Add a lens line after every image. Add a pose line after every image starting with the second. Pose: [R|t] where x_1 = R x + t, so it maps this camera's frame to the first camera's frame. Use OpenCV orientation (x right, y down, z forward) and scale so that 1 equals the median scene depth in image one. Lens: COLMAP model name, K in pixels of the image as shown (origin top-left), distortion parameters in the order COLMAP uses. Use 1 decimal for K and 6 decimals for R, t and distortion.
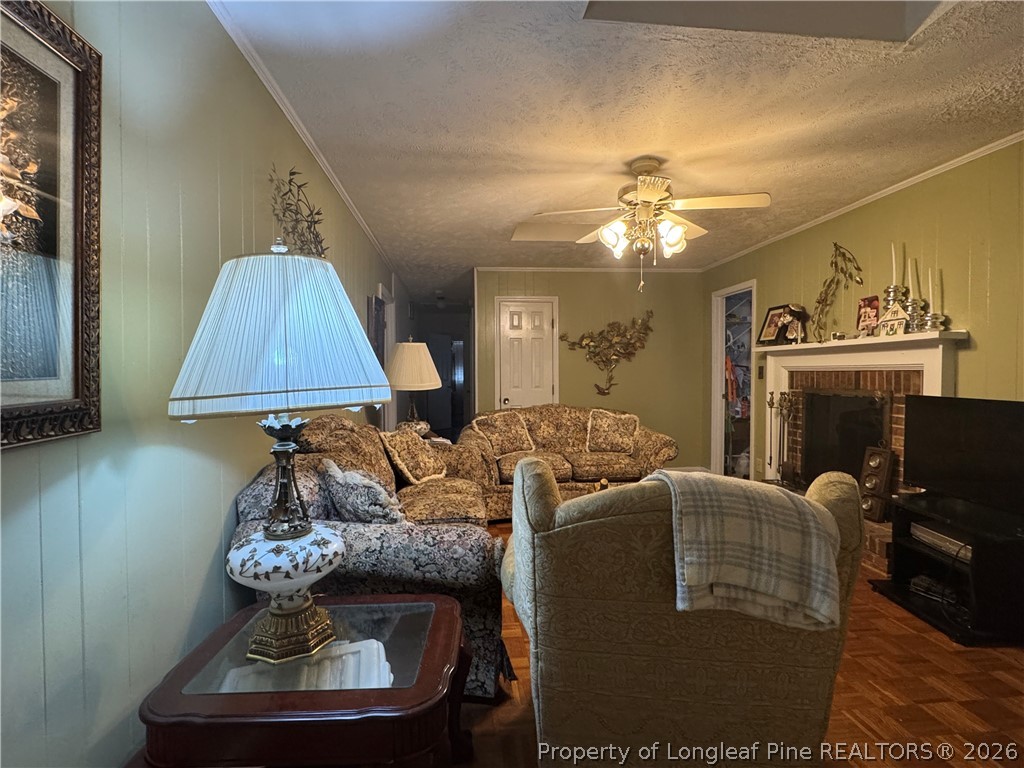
lens RADIAL K [[494.6, 0, 510.6], [0, 494.6, 380.9], [0, 0, 1]] dist [-0.000444, -0.000397]
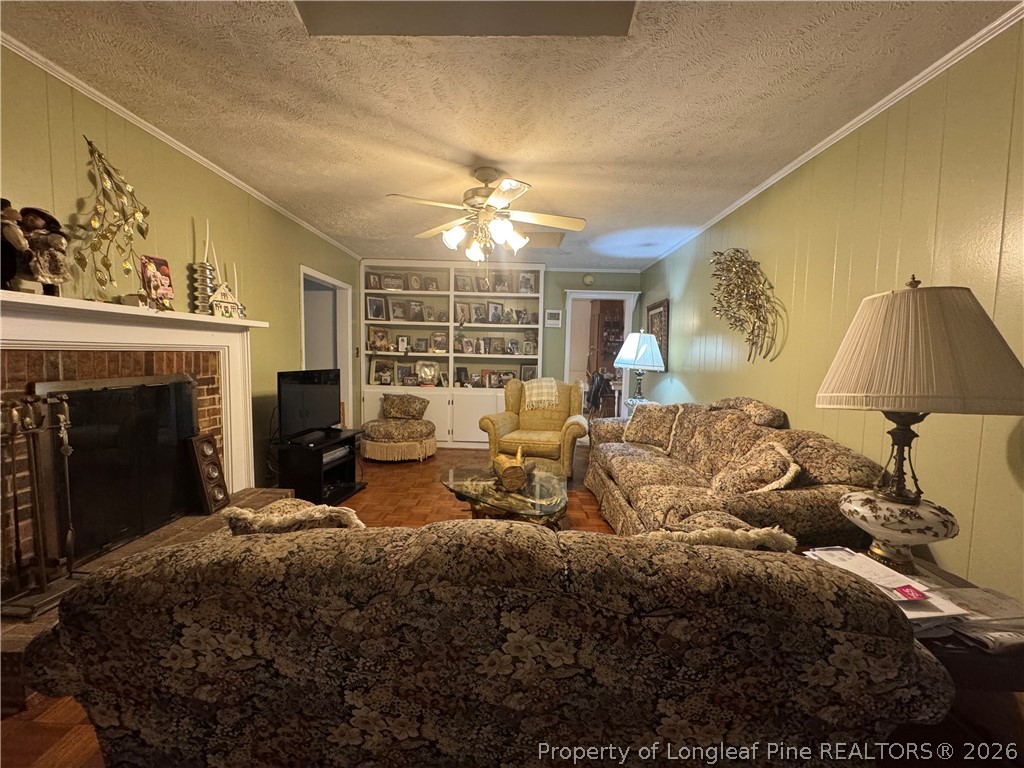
lens RADIAL K [[411.2, 0, 512.8], [0, 411.2, 383.3], [0, 0, 1]] dist [-0.001803, -0.000032]
pose [[-0.997312, -0.015936, 0.071521, 0.112494], [-0.009410, 0.995836, 0.090674, -0.036790], [-0.072668, 0.089757, -0.993309, 1.712895]]
